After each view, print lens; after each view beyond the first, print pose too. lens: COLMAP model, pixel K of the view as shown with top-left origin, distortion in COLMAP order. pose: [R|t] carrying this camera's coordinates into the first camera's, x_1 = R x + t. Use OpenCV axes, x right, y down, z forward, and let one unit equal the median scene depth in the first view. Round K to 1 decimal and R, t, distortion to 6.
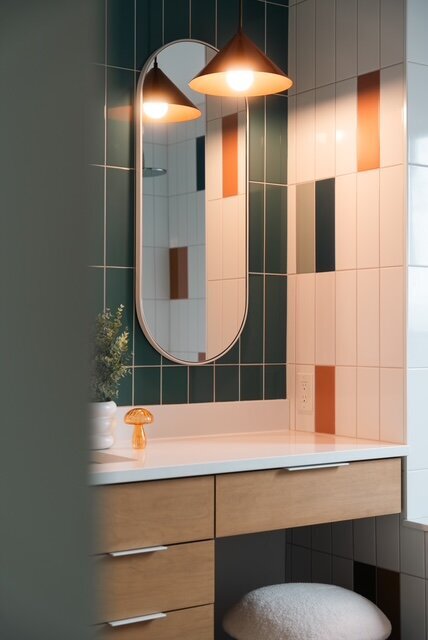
lens RADIAL K [[1012.8, 0, 216.2], [0, 1012.8, 323.6], [0, 0, 1]] dist [0.032514, 0.000000]
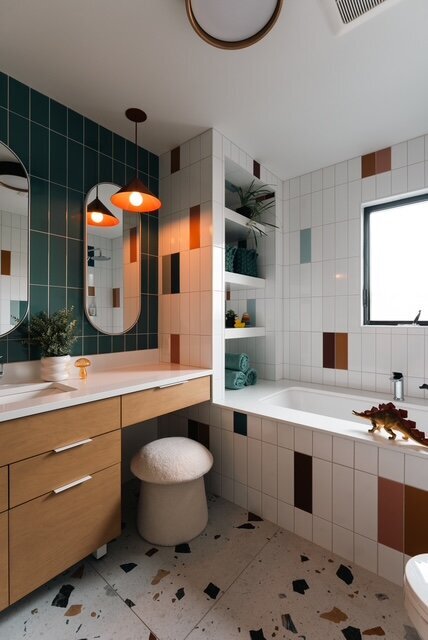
lens RADIAL K [[289.3, 0, 215.7], [0, 289.3, 319.7], [0, 0, 1]] dist [-0.008983, 0.000135]
pose [[0.963215, -0.001709, 0.268725, 0.021336], [-0.000588, 0.999964, 0.008469, 0.003310], [-0.268730, -0.008315, 0.963180, 0.376199]]
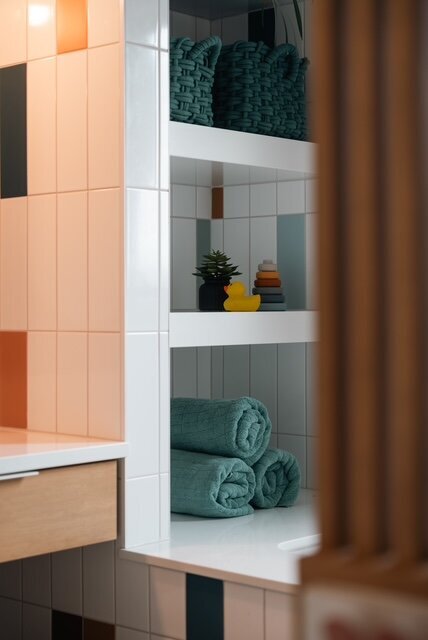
lens RADIAL K [[1210.0, 0, 202.2], [0, 1210.0, 279.6], [0, 0, 1]] dist [0.058198, 0.000000]
pose [[0.975820, -0.000525, 0.218575, 0.056523], [0.002189, 0.999970, -0.007368, 0.013405], [-0.218565, 0.007668, 0.975792, 0.167798]]
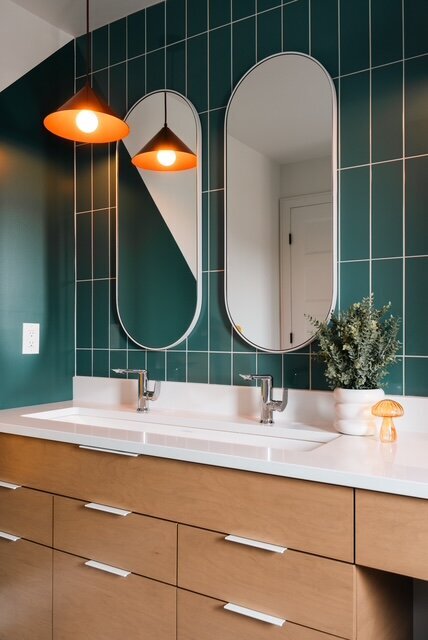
lens RADIAL K [[535.1, 0, 212.4], [0, 535.1, 322.3], [0, 0, 1]] dist [0.003778, -0.017071]
pose [[0.387469, -0.019839, -0.921669, 0.313887], [0.007208, 0.999803, -0.018490, 0.018062], [0.921854, 0.000521, 0.387536, 0.627355]]
